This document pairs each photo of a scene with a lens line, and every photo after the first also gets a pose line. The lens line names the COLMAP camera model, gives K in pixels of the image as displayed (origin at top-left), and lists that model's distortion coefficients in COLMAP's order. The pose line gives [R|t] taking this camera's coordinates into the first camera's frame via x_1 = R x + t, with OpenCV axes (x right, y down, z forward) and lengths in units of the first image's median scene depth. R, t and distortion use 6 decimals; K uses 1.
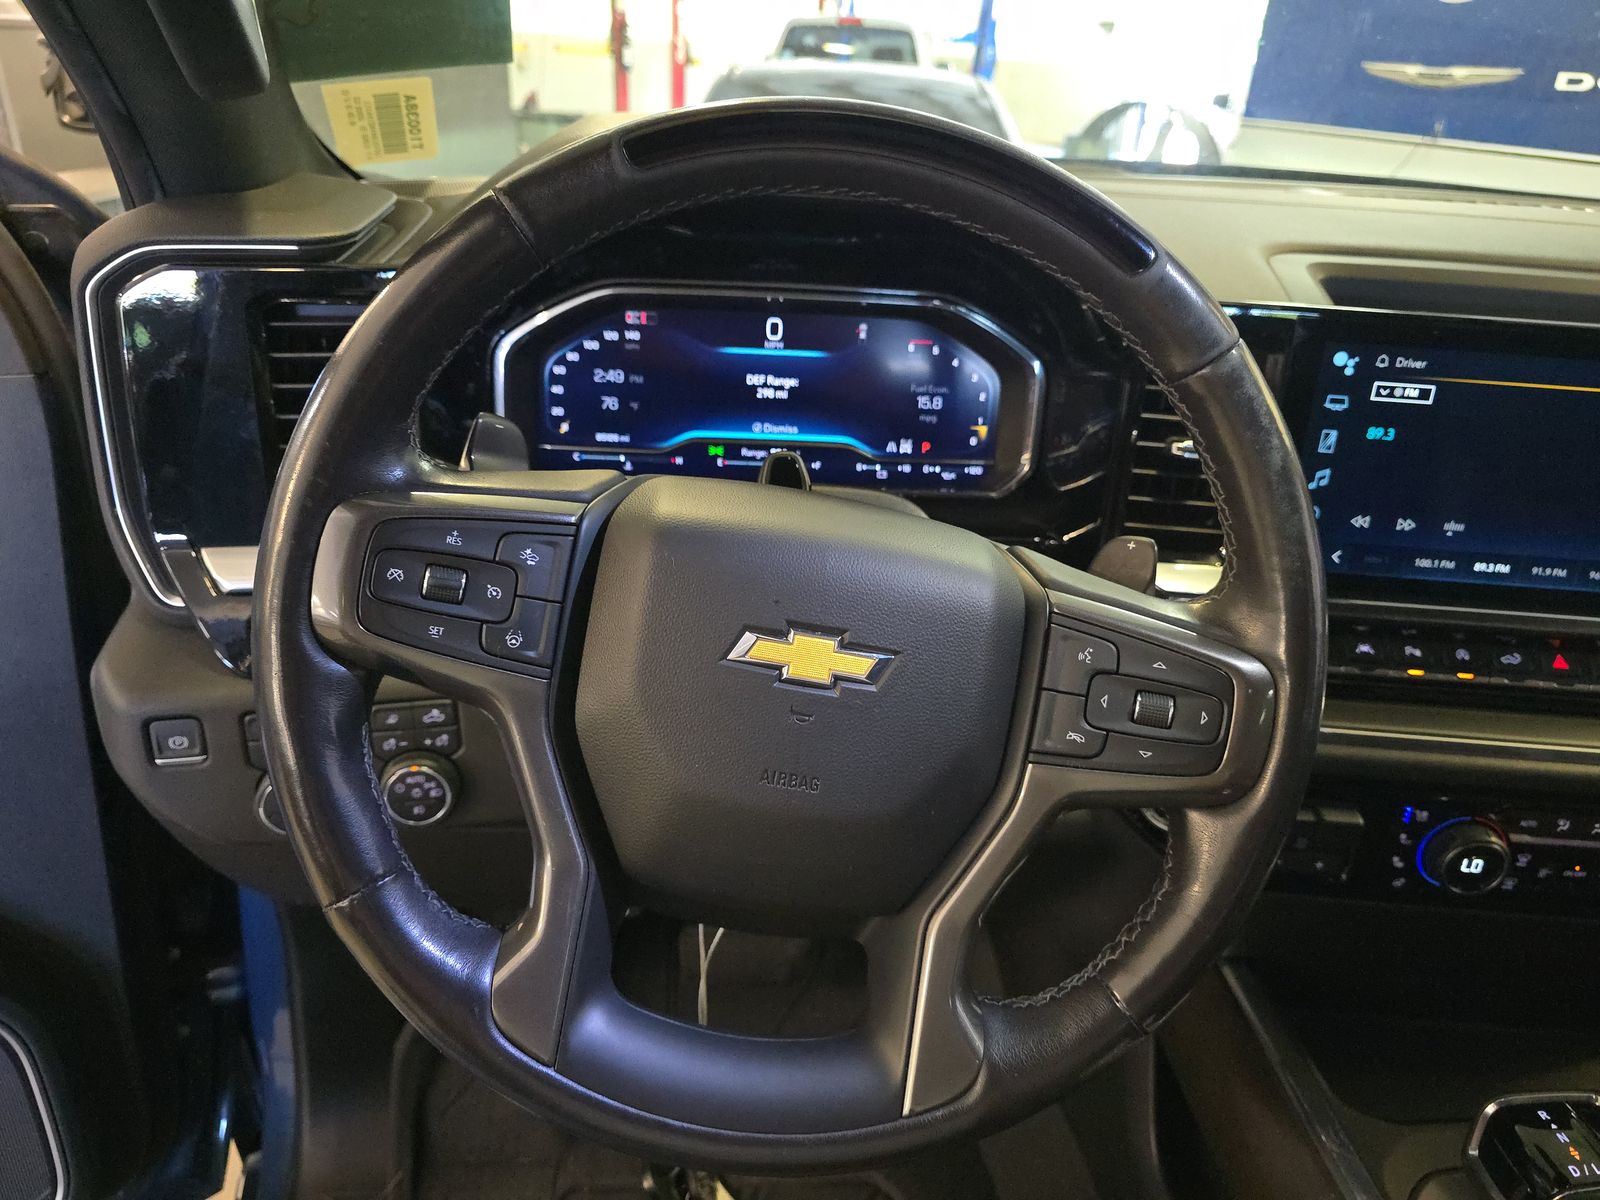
lens RADIAL K [[1089.9, 0, 800.5], [0, 1089.9, 623.1], [0, 0, 1]] dist [0.050188, -0.057448]
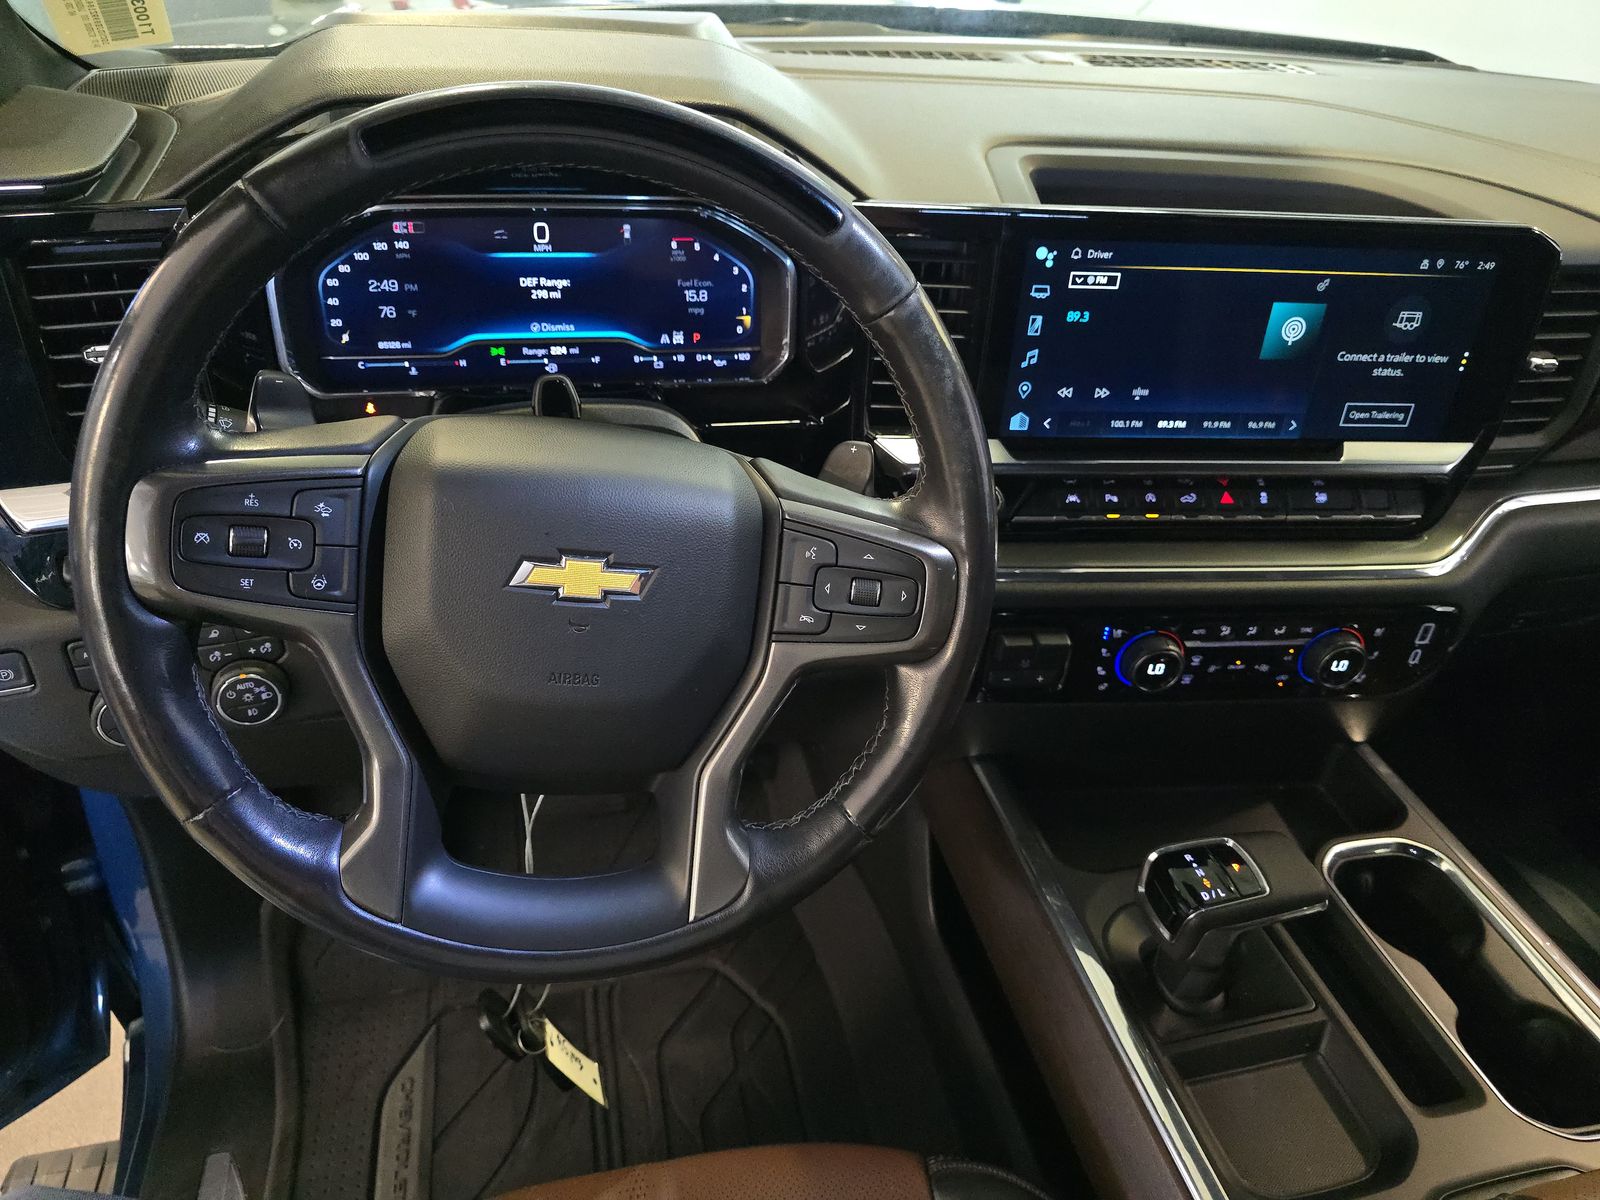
lens RADIAL K [[1067.9, 0, 796.7], [0, 1067.9, 625.5], [0, 0, 1]] dist [0.034899, -0.026182]
pose [[0.986150, -0.086862, 0.141289, 0.044965], [0.062654, 0.983869, 0.167561, -0.061594], [-0.153564, -0.156388, 0.975685, -0.121884]]
